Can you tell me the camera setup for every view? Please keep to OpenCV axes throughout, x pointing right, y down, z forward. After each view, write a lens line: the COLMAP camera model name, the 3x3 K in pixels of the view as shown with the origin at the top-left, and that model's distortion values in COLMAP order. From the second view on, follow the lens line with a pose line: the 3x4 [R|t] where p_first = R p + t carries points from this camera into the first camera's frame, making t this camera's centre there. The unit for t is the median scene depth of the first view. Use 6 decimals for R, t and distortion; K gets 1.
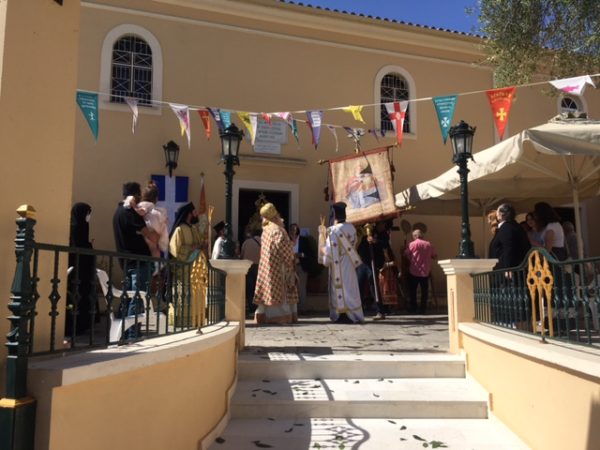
lens RADIAL K [[509.2, 0, 297.4], [0, 509.2, 224.3], [0, 0, 1]] dist [0.082890, -0.126356]
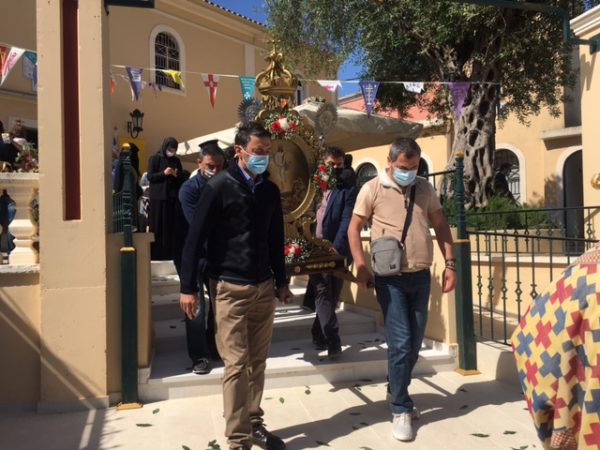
lens RADIAL K [[509.2, 0, 297.4], [0, 509.2, 224.3], [0, 0, 1]] dist [0.082890, -0.126356]
pose [[0.857796, -0.011054, 0.513871, -0.348568], [-0.039005, 0.995486, 0.086524, 0.024286], [-0.512508, -0.094263, 0.853493, -0.320329]]
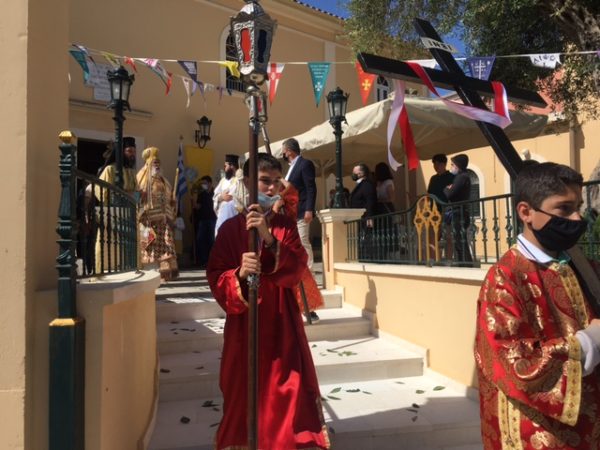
lens RADIAL K [[512.8, 0, 300.0], [0, 512.8, 225.0], [0, 0, 1]] dist [0.032407, -0.008757]
pose [[0.930373, -0.004082, 0.366592, -0.175358], [-0.023379, 0.997242, 0.070440, 0.023802], [-0.365868, -0.074106, 0.927712, -0.042940]]
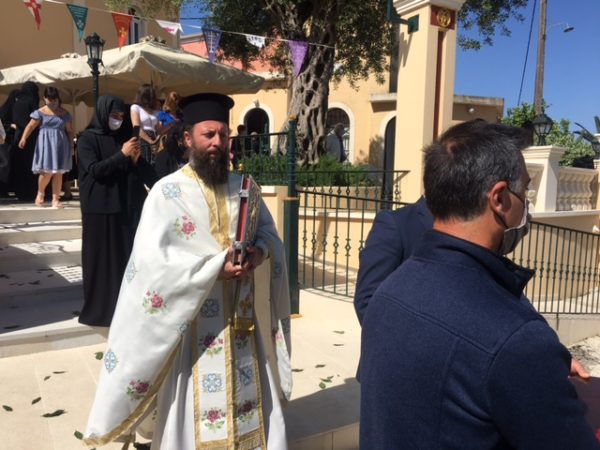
lens RADIAL K [[509.2, 0, 297.4], [0, 509.2, 224.3], [0, 0, 1]] dist [0.082890, -0.126356]
pose [[0.664650, -0.057059, 0.744973, -0.358240], [-0.103924, 0.980327, 0.167804, 0.006124], [-0.739892, -0.188951, 0.645645, -0.345885]]
